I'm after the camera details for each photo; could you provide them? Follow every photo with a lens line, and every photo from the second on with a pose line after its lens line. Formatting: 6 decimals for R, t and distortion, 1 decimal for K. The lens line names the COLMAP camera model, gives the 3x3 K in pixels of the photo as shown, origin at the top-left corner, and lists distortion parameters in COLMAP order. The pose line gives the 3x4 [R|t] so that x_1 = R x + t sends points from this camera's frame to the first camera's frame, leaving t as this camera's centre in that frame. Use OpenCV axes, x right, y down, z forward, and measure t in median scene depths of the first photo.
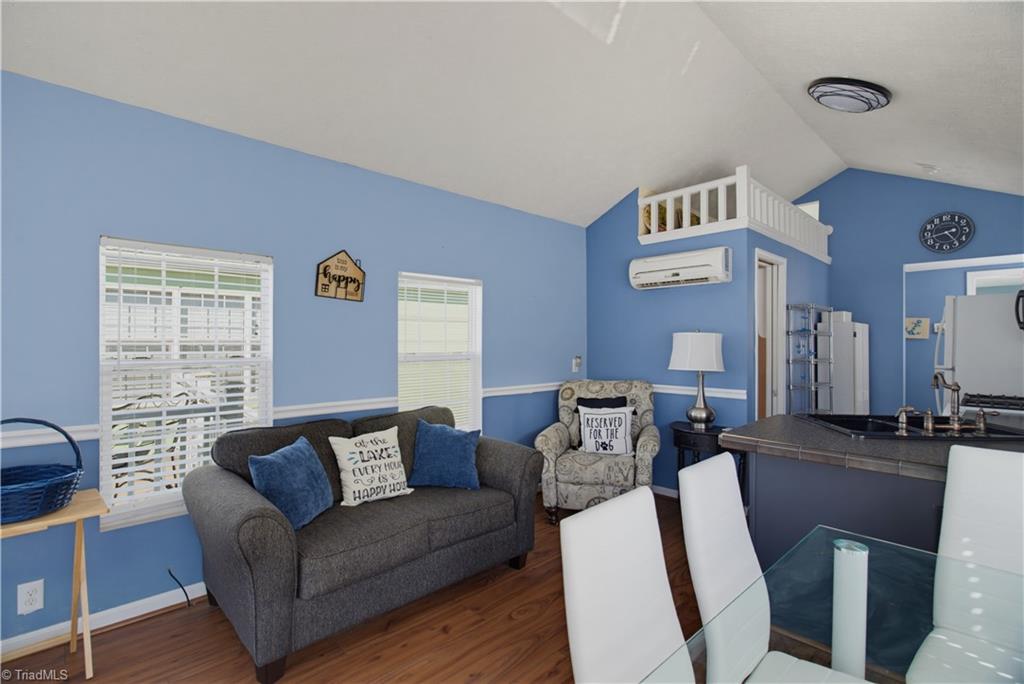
lens RADIAL K [[473.7, 0, 505.5], [0, 473.7, 339.0], [0, 0, 1]] dist [-0.003683, -0.000403]
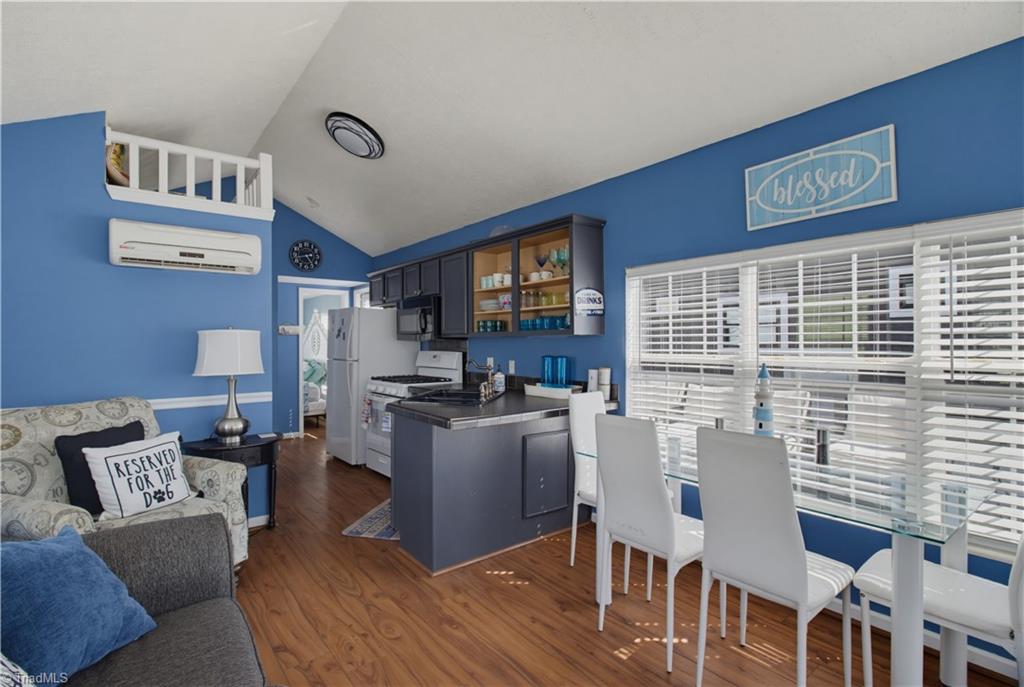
lens RADIAL K [[482.9, 0, 508.0], [0, 482.9, 342.6], [0, 0, 1]] dist [-0.014009, -0.000089]
pose [[0.081798, -0.002160, 0.996647, -0.408128], [-0.006551, 0.999975, 0.002705, 0.003388], [-0.996627, -0.006750, 0.081781, 0.434383]]
